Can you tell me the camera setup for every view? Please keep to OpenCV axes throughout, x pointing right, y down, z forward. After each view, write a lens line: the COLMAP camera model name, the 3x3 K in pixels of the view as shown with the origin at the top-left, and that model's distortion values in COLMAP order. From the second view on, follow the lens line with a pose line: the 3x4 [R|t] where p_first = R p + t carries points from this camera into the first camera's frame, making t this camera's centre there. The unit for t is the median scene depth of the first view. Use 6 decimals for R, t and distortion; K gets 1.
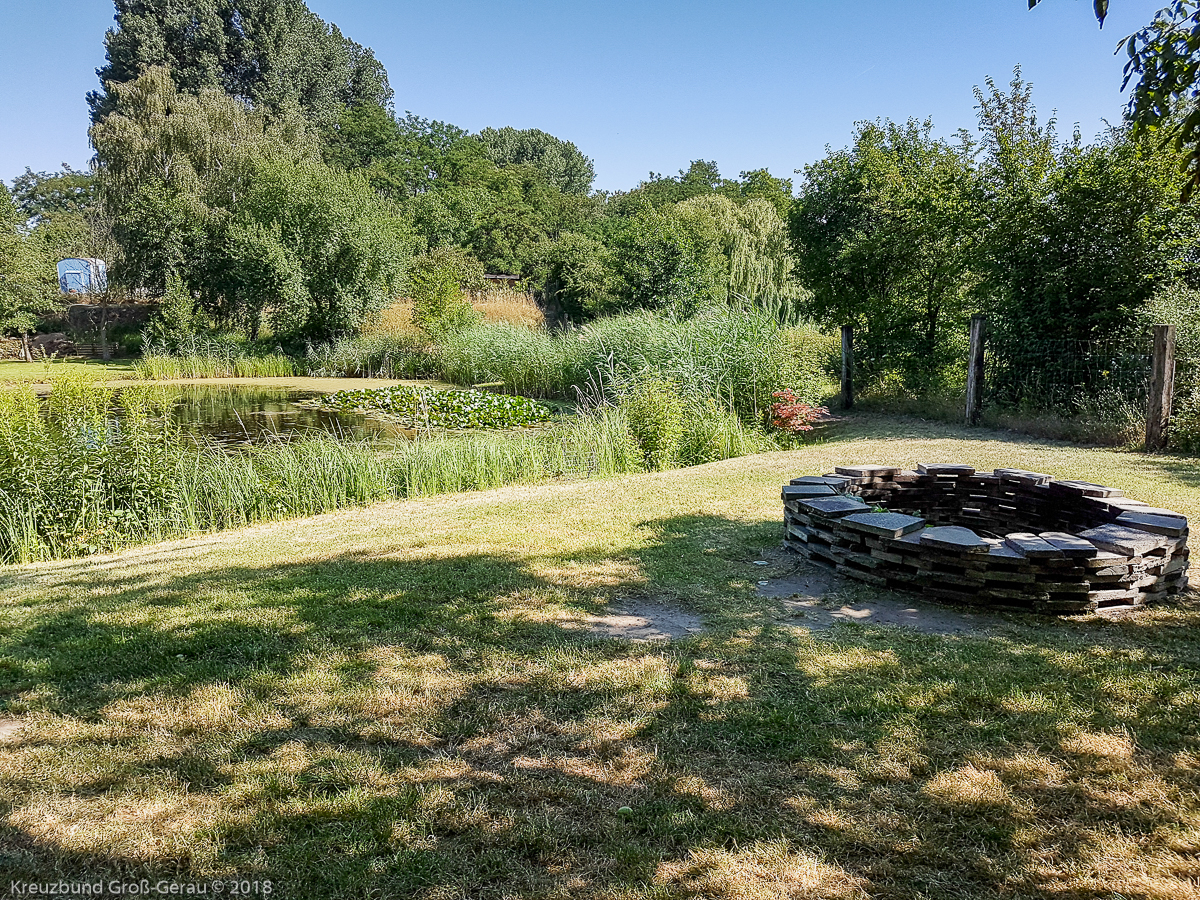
lens RADIAL K [[1034.9, 0, 600.0], [0, 1034.9, 450.0], [0, 0, 1]] dist [-0.006498, -0.007668]
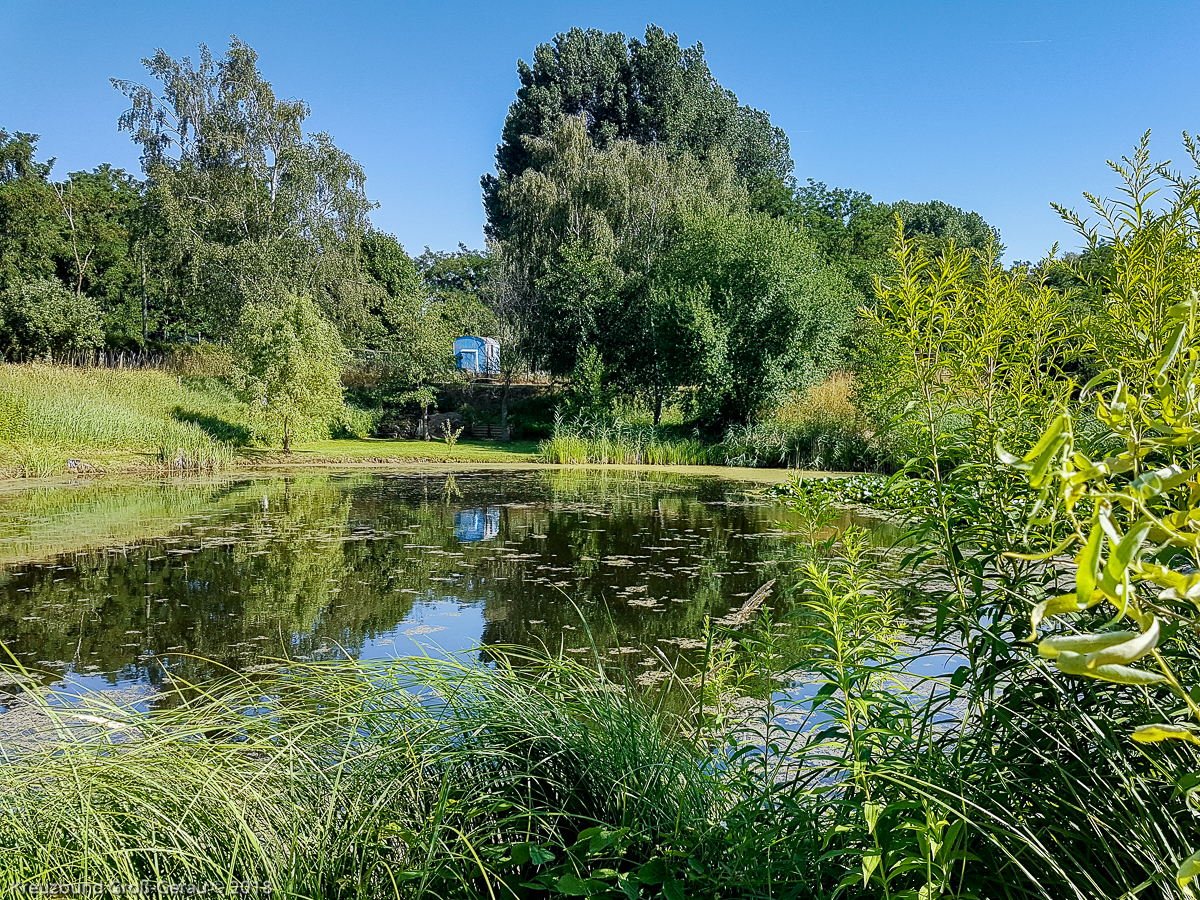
lens RADIAL K [[1034.9, 0, 600.0], [0, 1034.9, 450.0], [0, 0, 1]] dist [-0.006498, -0.007668]
pose [[0.956767, 0.015102, -0.290464, -0.133939], [-0.044855, 0.994365, -0.096049, 0.002711], [0.287376, 0.104925, 0.952053, 0.163453]]
